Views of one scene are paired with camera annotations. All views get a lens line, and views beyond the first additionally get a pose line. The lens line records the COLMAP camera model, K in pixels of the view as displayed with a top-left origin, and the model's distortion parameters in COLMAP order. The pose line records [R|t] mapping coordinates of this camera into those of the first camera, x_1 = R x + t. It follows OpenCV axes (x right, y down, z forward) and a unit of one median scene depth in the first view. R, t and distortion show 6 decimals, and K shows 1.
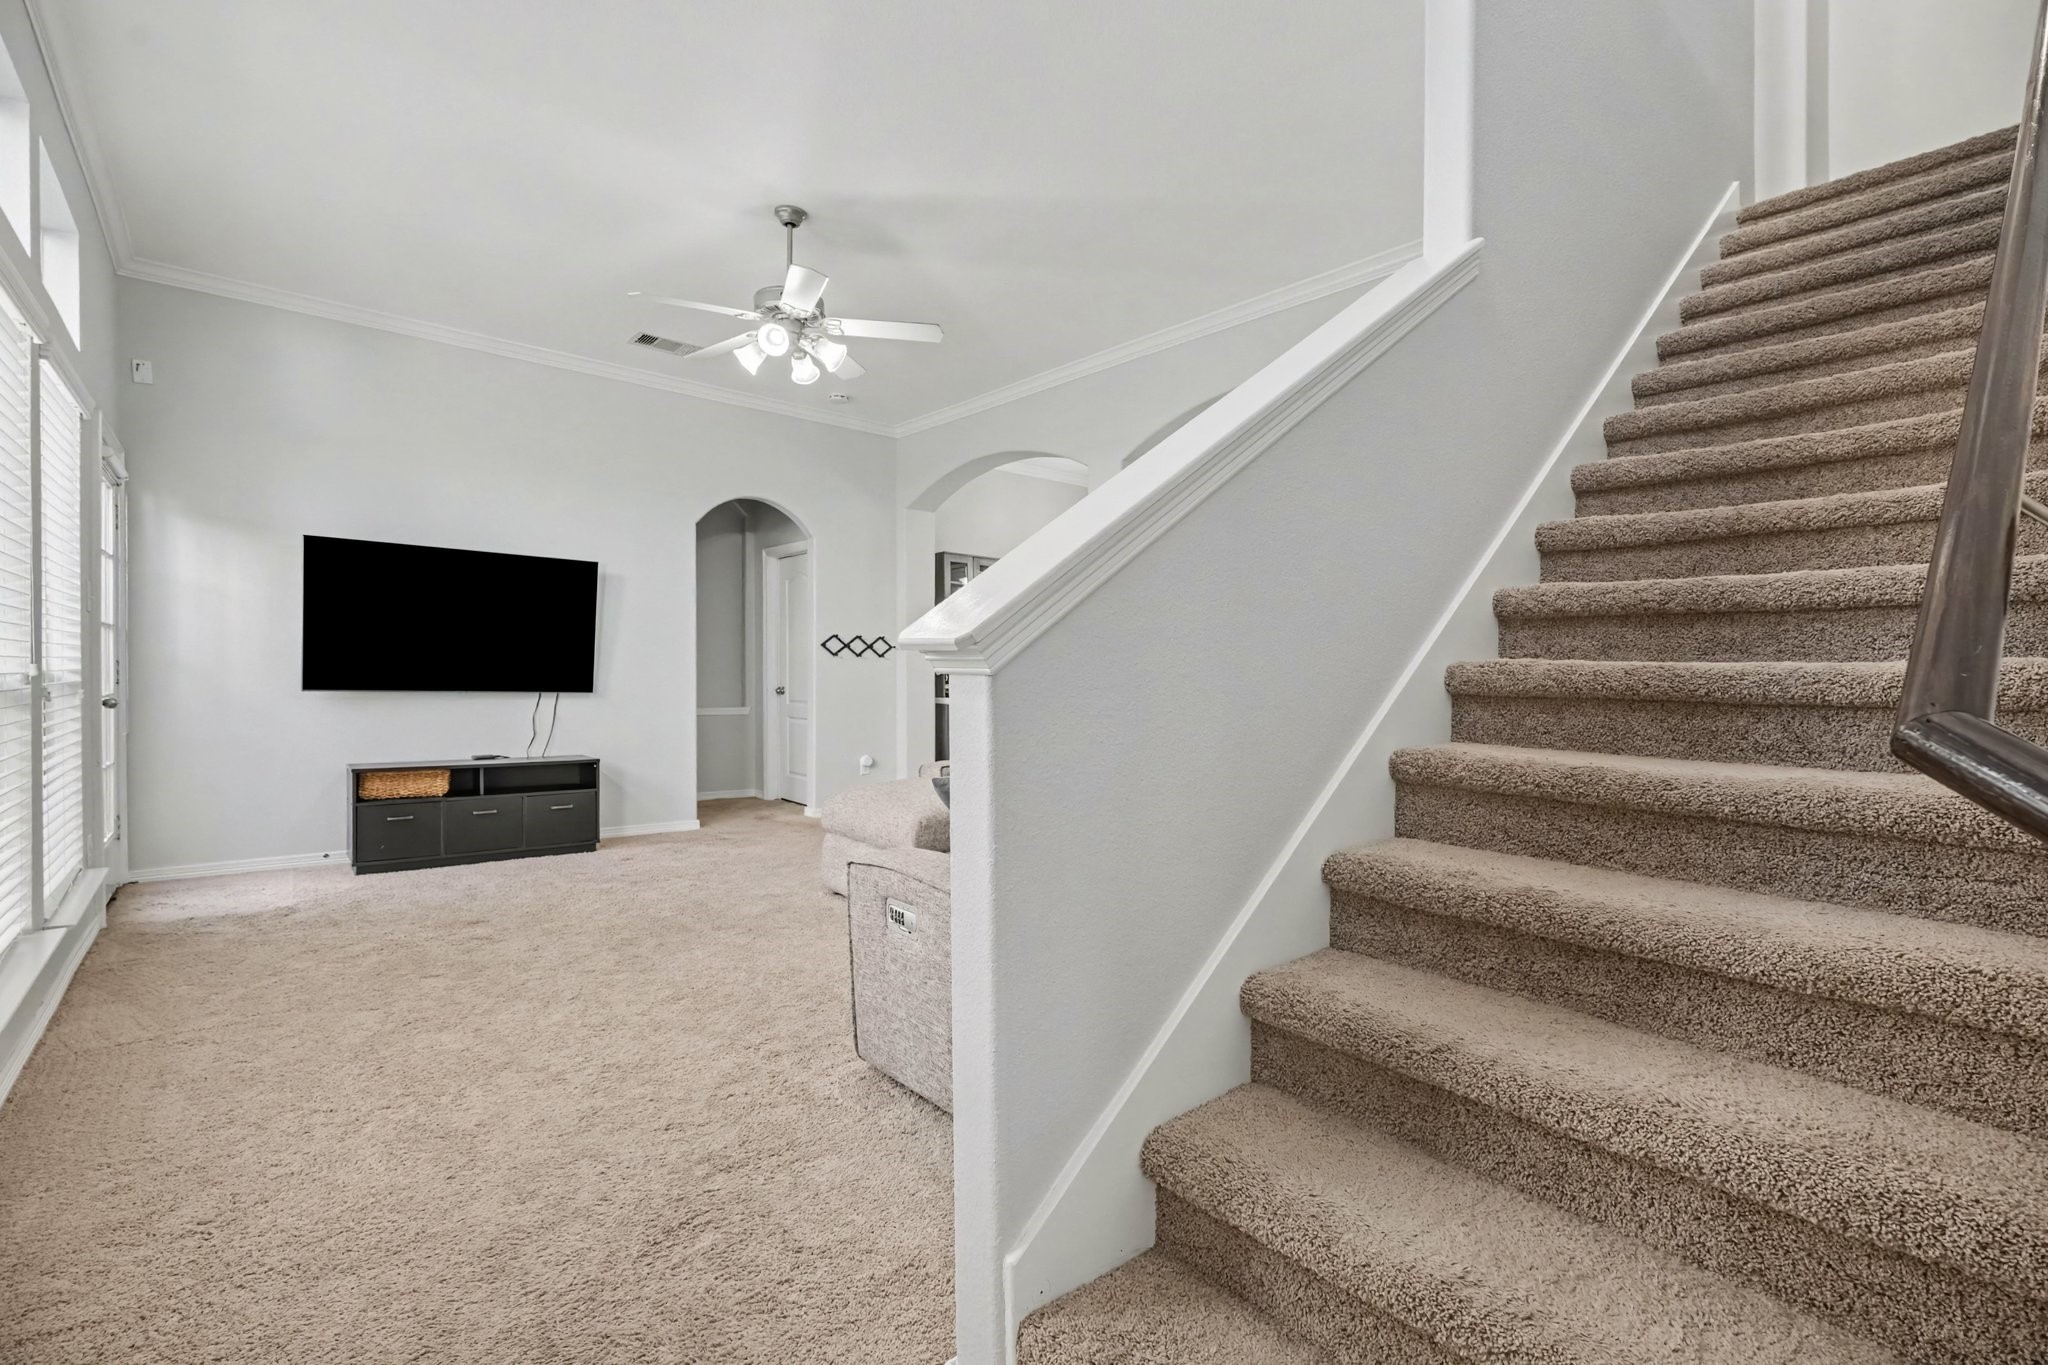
lens RADIAL K [[912.5, 0, 1017.6], [0, 912.5, 680.3], [0, 0, 1]] dist [-0.001246, 0.001023]
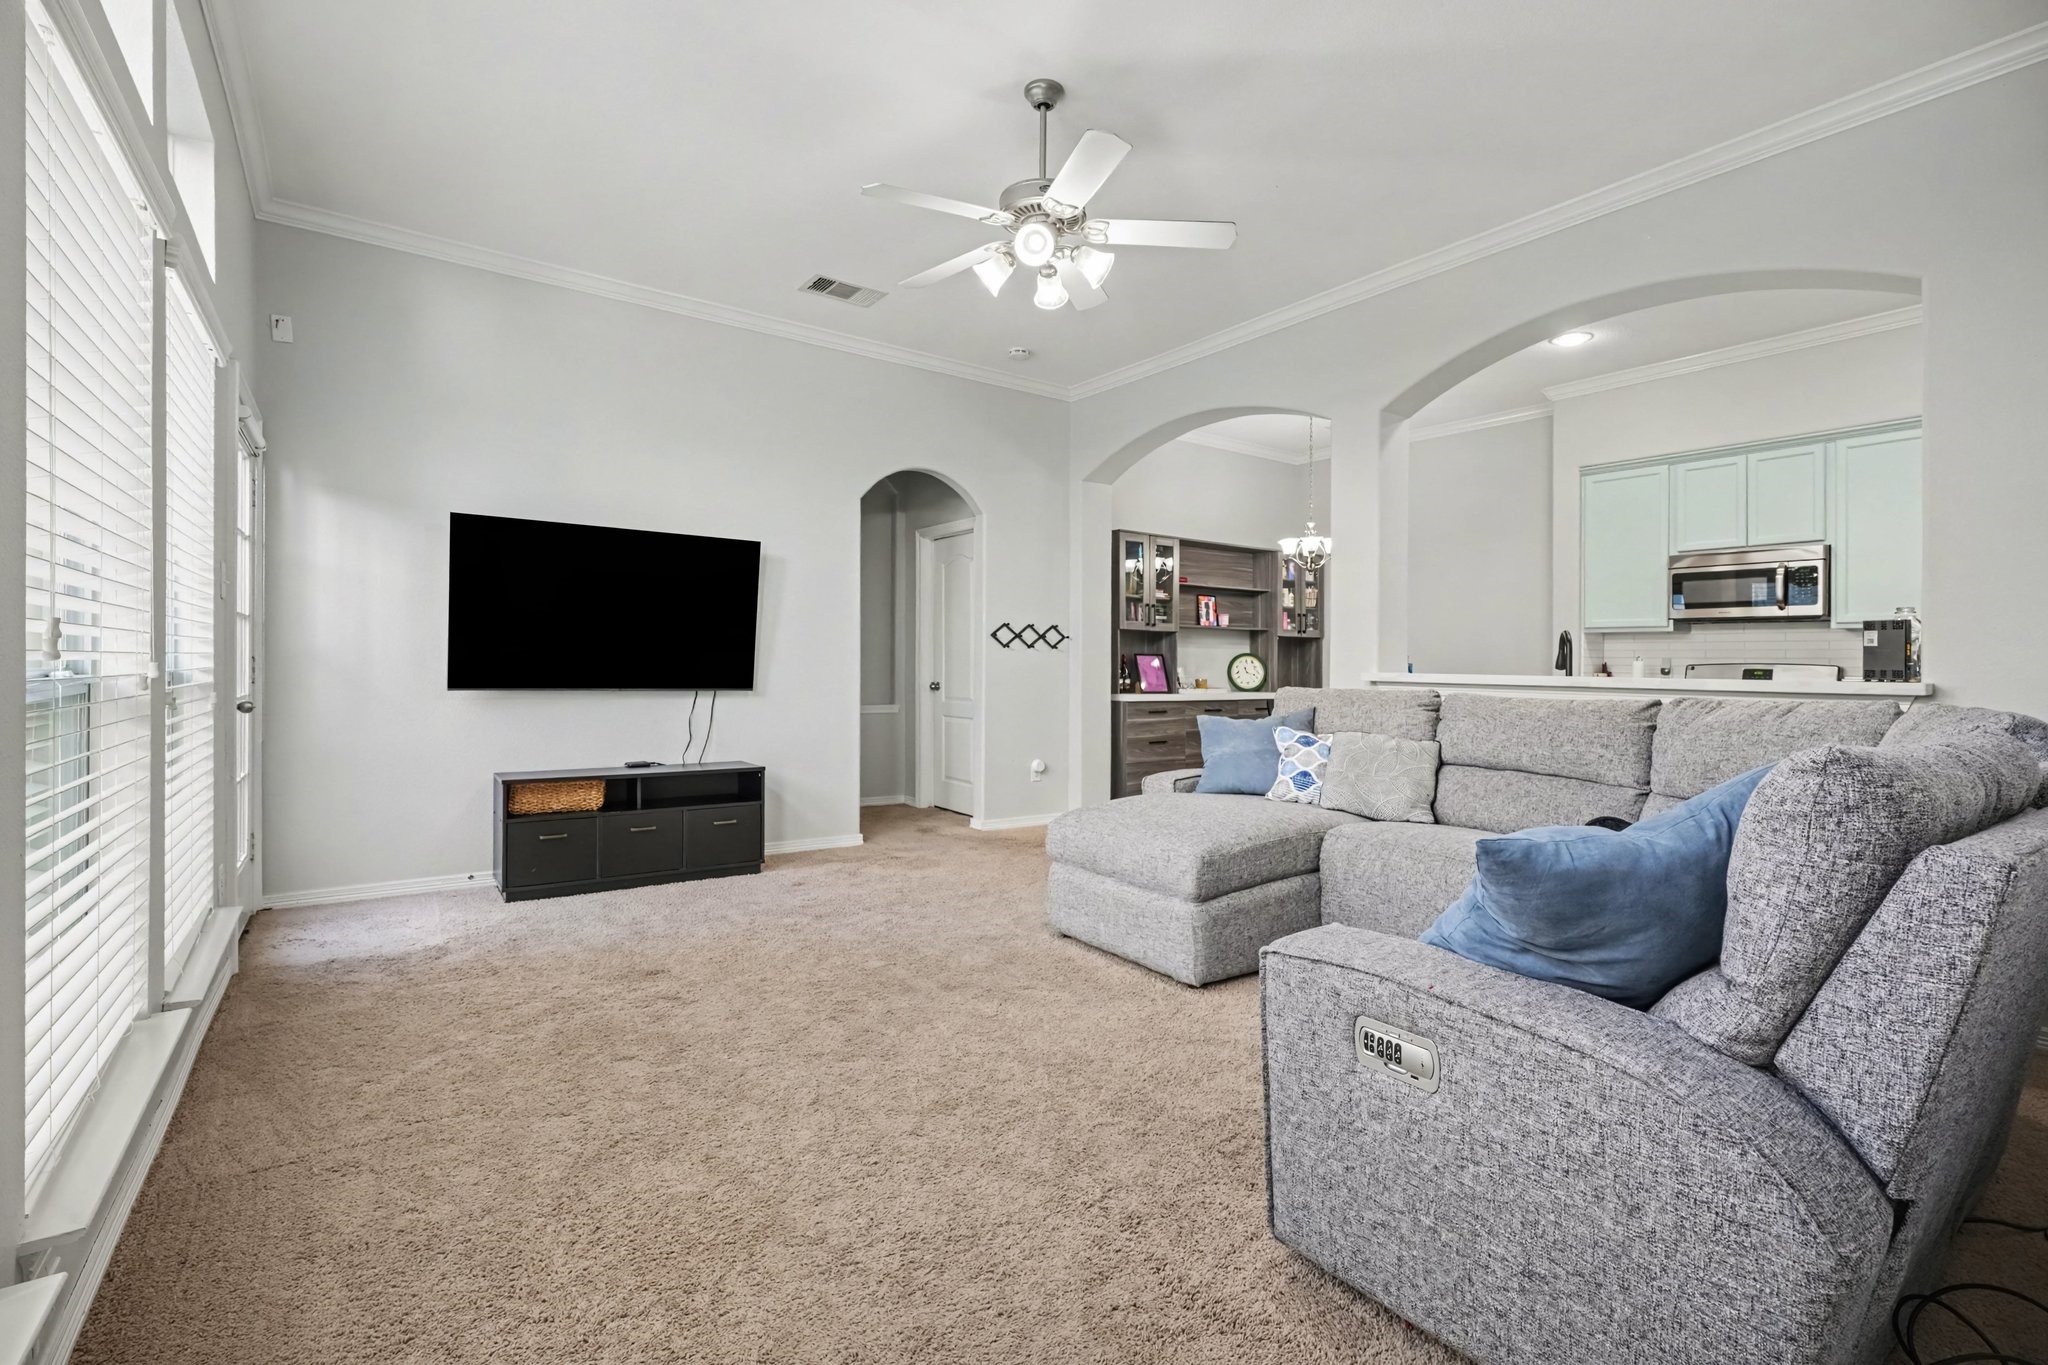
lens RADIAL K [[912.5, 0, 1016.9], [0, 912.5, 658.4], [0, 0, 1]] dist [-0.001246, 0.001023]
pose [[0.996830, -0.005564, -0.079371, -0.203808], [0.004359, 0.999873, -0.015352, -0.004214], [0.079446, 0.014957, 0.996727, 0.202853]]
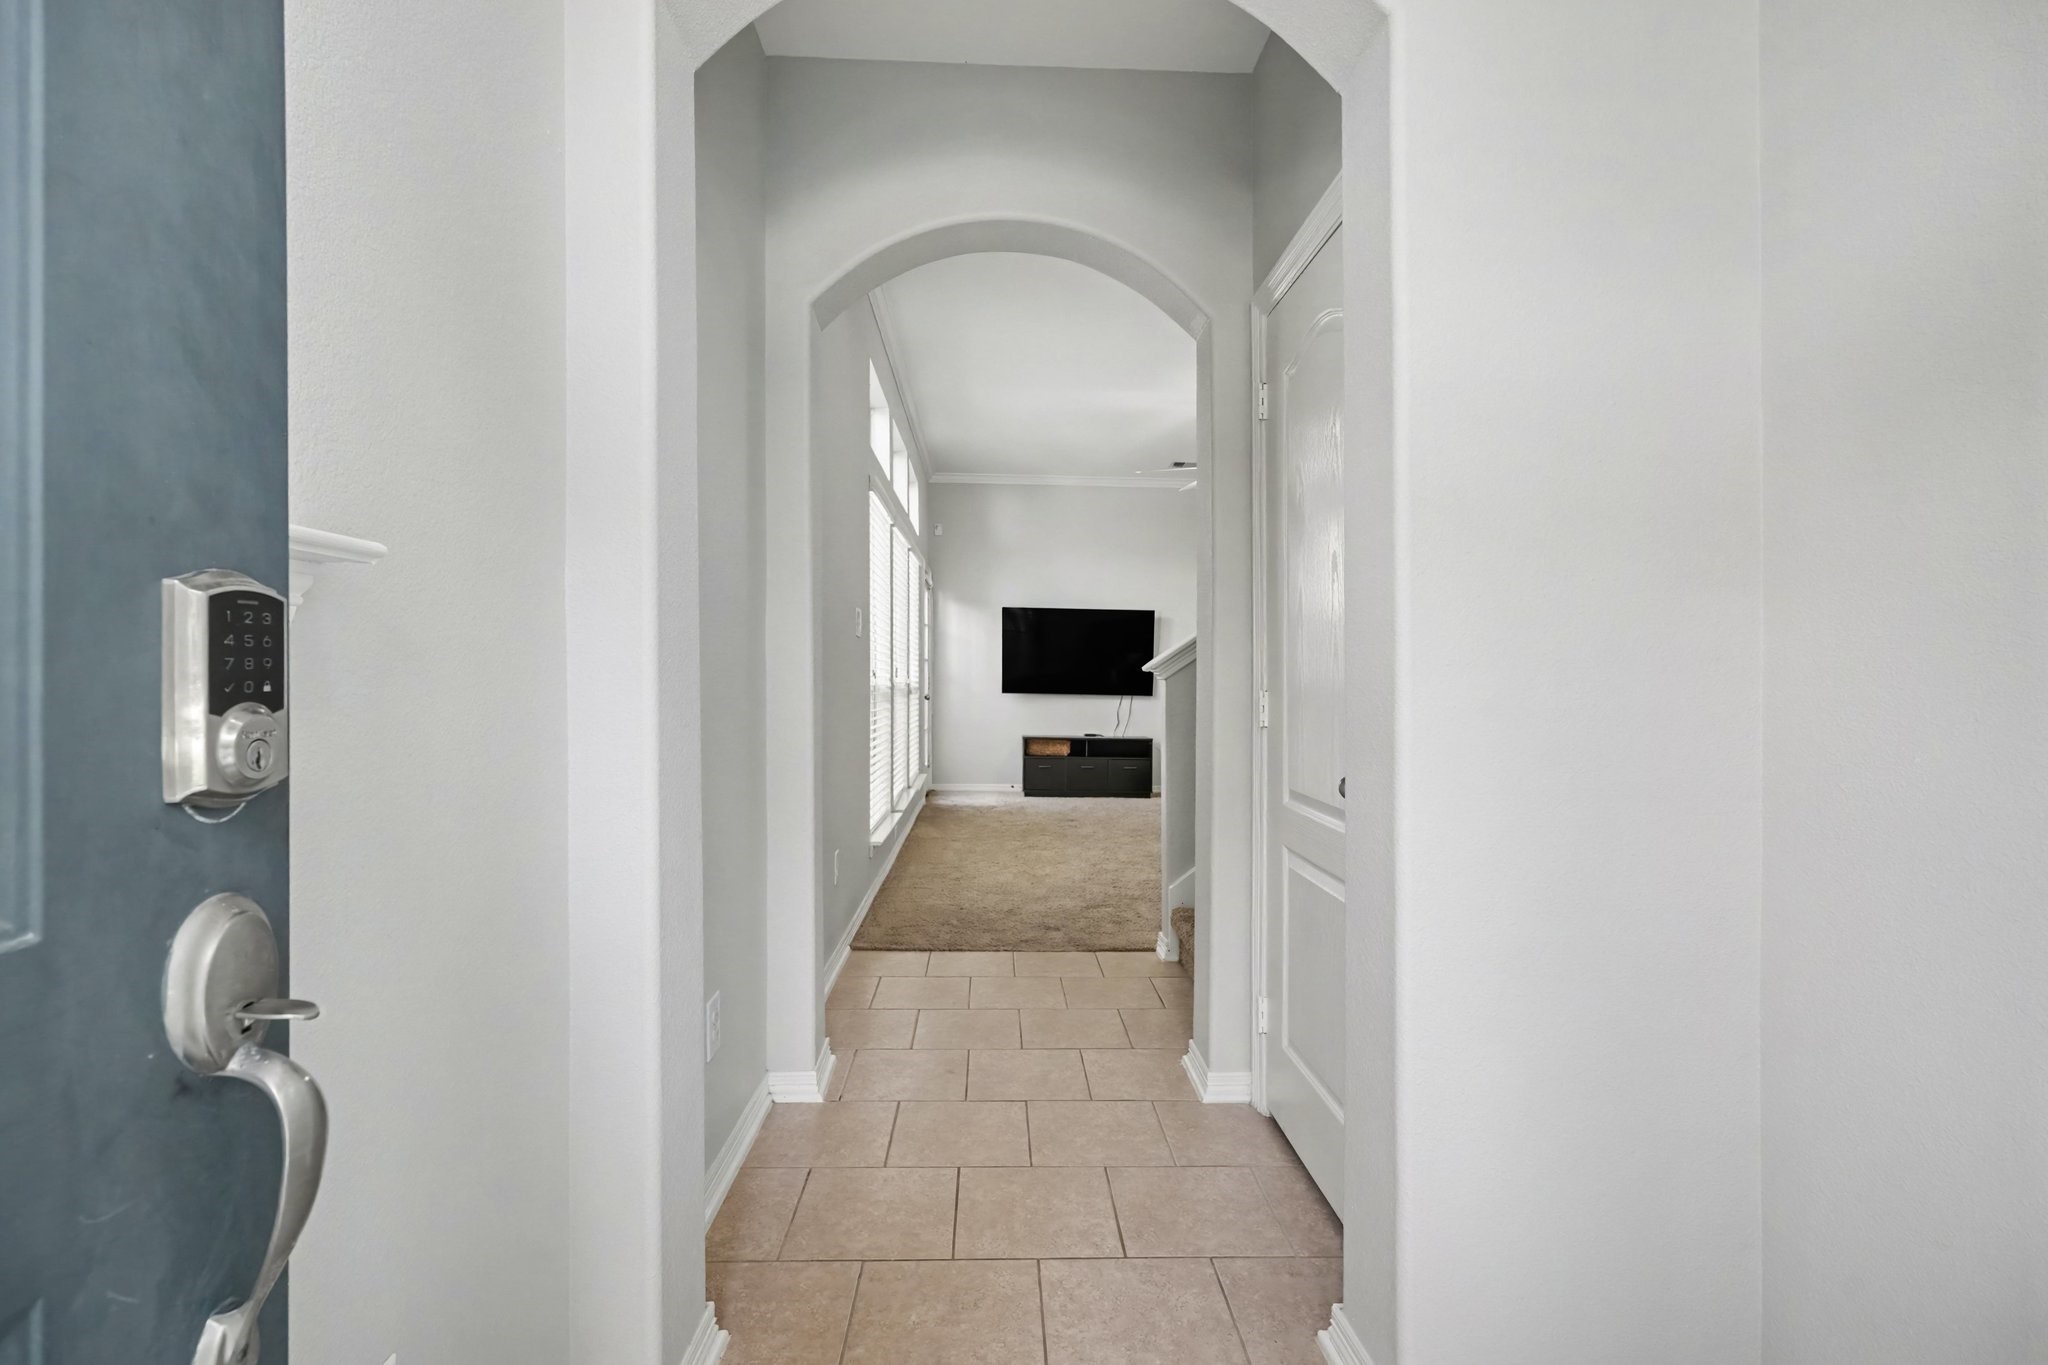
lens RADIAL K [[912.5, 0, 1011.8], [0, 912.5, 690.3], [0, 0, 1]] dist [-0.001246, 0.001023]
pose [[0.778459, -0.001028, -0.627695, 0.447612], [-0.002309, 0.999987, -0.004502, 0.016532], [0.627691, 0.004954, 0.778447, -0.484534]]
